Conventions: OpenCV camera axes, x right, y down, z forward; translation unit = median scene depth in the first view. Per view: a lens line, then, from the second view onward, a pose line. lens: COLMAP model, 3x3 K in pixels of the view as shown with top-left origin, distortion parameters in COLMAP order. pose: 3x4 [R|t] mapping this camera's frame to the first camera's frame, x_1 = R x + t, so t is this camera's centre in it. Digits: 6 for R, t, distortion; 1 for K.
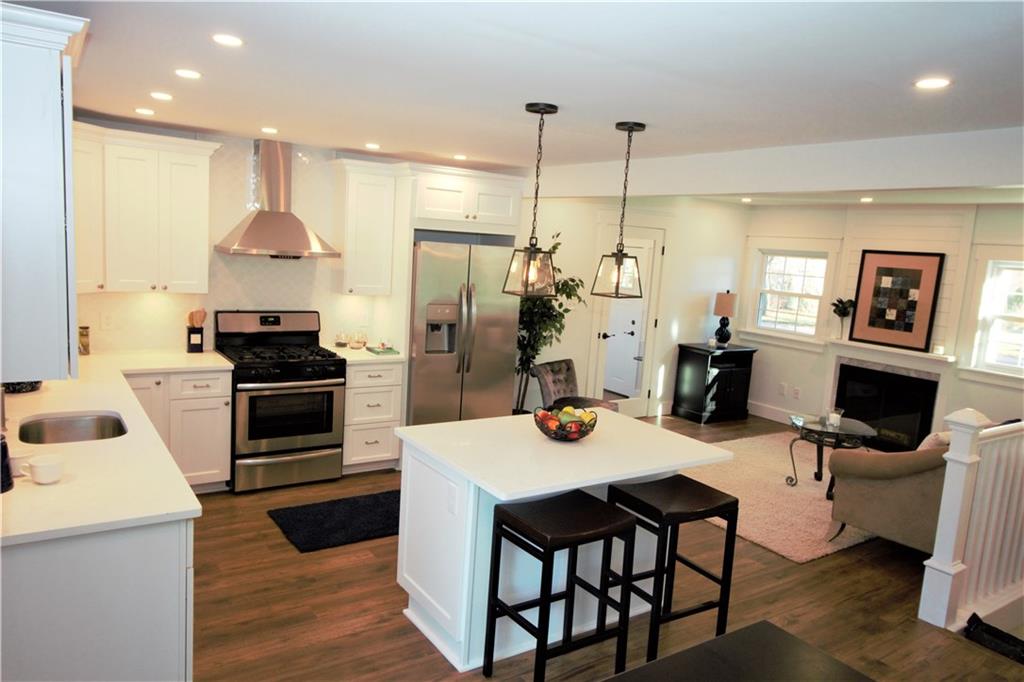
lens RADIAL K [[710.7, 0, 512.0], [0, 710.7, 341.0], [0, 0, 1]] dist [0.006541, -0.000083]
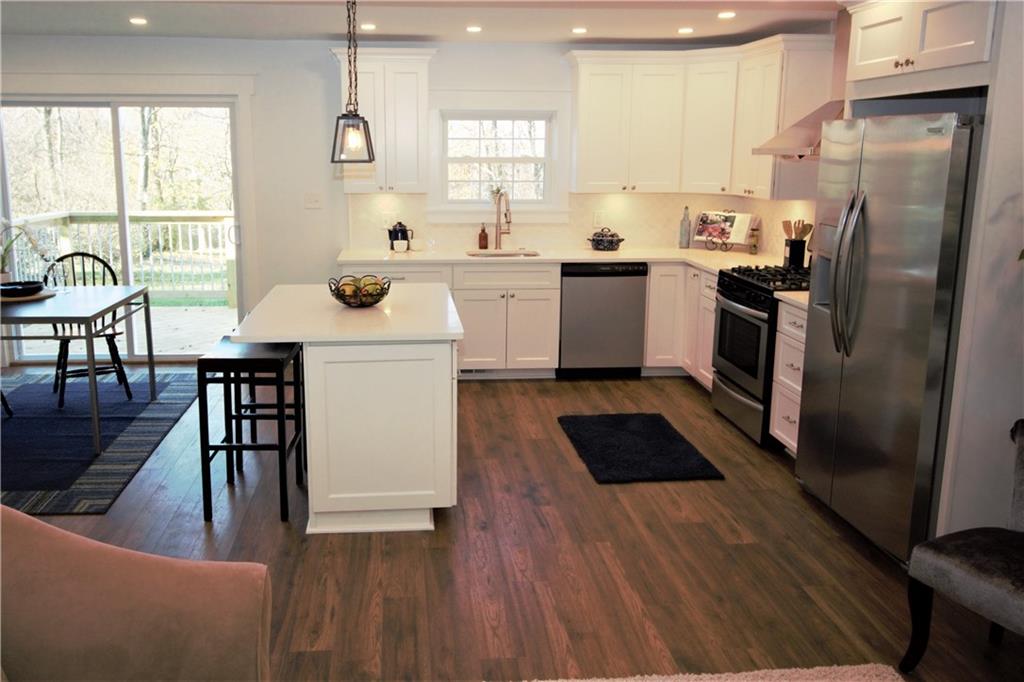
lens RADIAL K [[855.4, 0, 456.8], [0, 855.4, 298.3], [0, 0, 1]] dist [0.081906, -0.003427]
pose [[-0.504738, 0.084783, -0.859099, 1.169480], [-0.153000, 0.970626, 0.185680, -0.137431], [0.849606, 0.225162, -0.476940, 1.869505]]
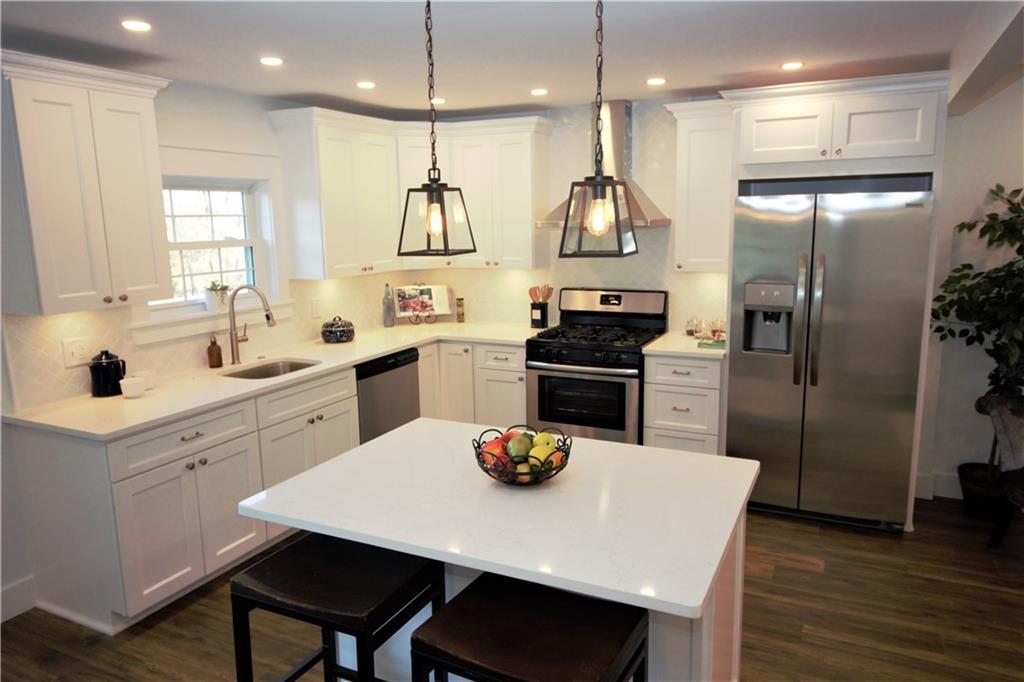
lens RADIAL K [[723.4, 0, 512.0], [0, 723.4, 341.0], [0, 0, 1]] dist [0.019262, -0.001747]
pose [[0.488080, 0.079070, -0.869210, 0.699428], [-0.068532, 0.996285, 0.052148, -0.025946], [0.870104, 0.034117, 0.491685, 0.727183]]
